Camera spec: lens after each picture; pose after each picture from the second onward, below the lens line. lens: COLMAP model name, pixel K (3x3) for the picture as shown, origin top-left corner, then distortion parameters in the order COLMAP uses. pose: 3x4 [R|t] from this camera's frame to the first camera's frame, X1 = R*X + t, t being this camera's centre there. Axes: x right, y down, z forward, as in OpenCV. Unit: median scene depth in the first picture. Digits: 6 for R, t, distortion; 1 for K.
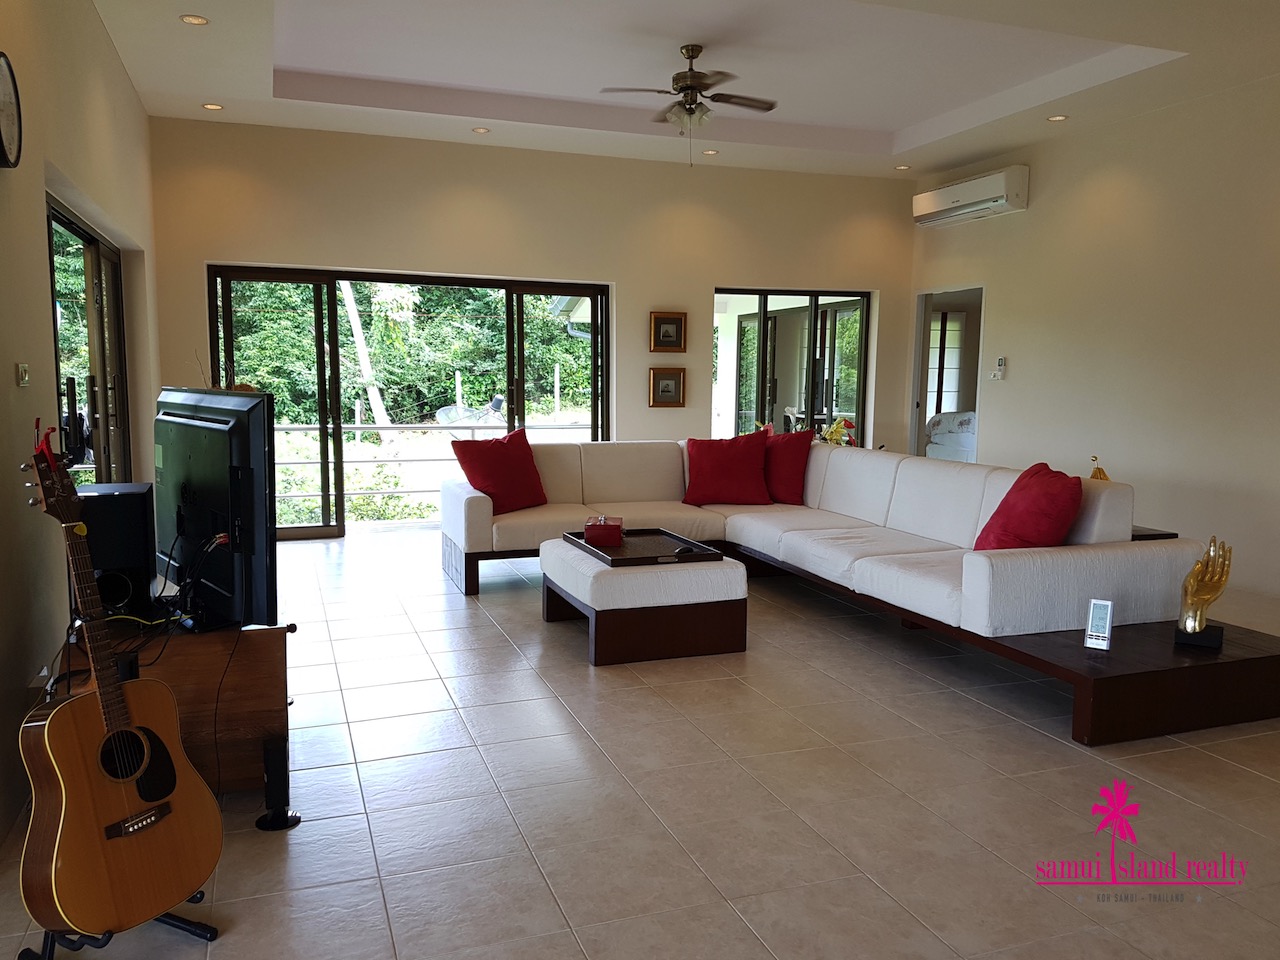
lens RADIAL K [[992.8, 0, 644.2], [0, 992.8, 485.6], [0, 0, 1]] dist [0.283930, -0.534840]
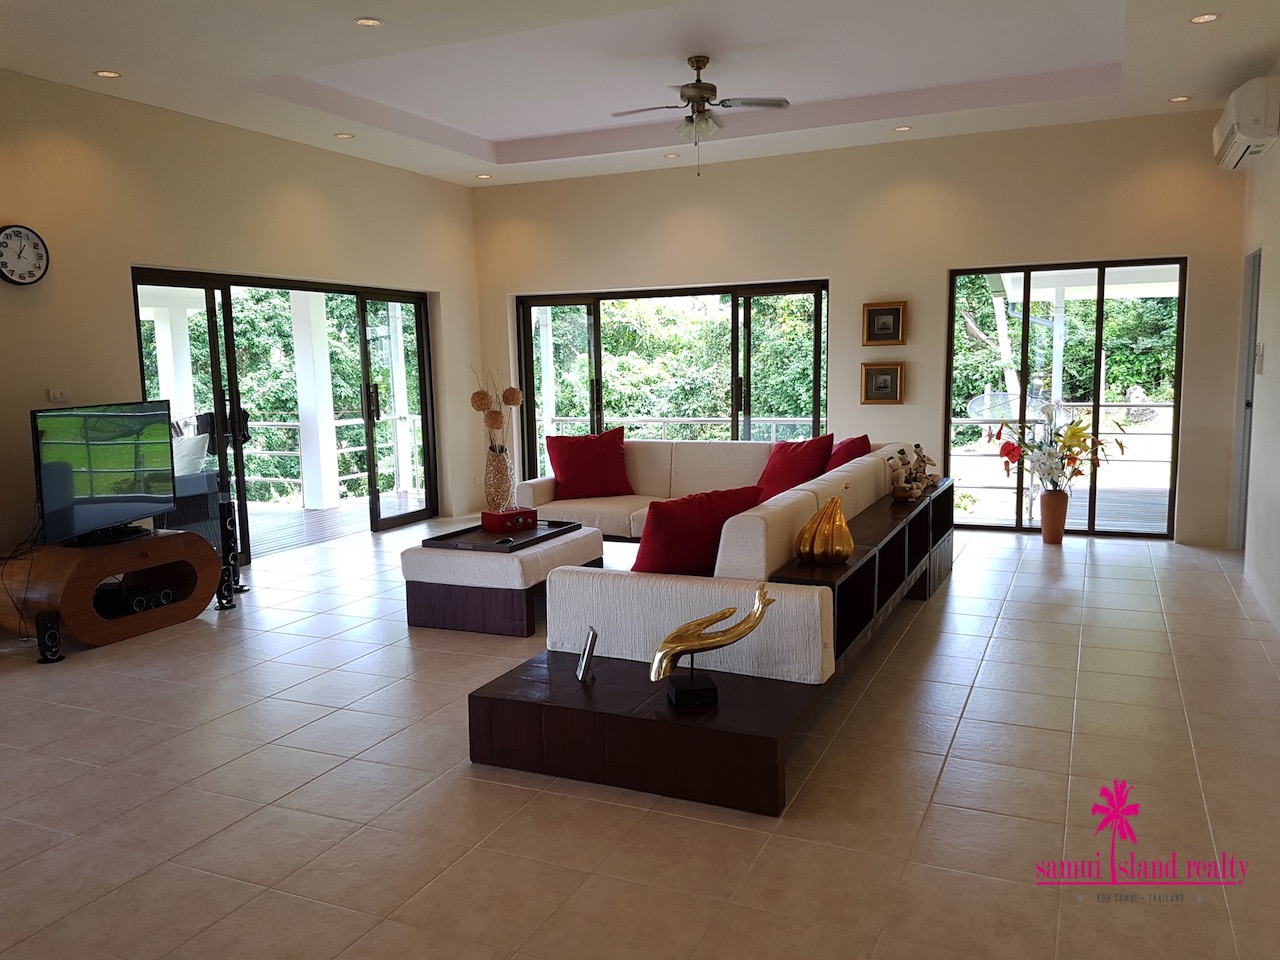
lens RADIAL K [[992.8, 0, 644.2], [0, 992.8, 485.6], [0, 0, 1]] dist [0.283930, -0.534840]
pose [[0.703818, 0.069192, -0.707002, 0.545066], [-0.054401, 0.997572, 0.043473, -0.032119], [0.708294, 0.007865, 0.705874, 0.176212]]
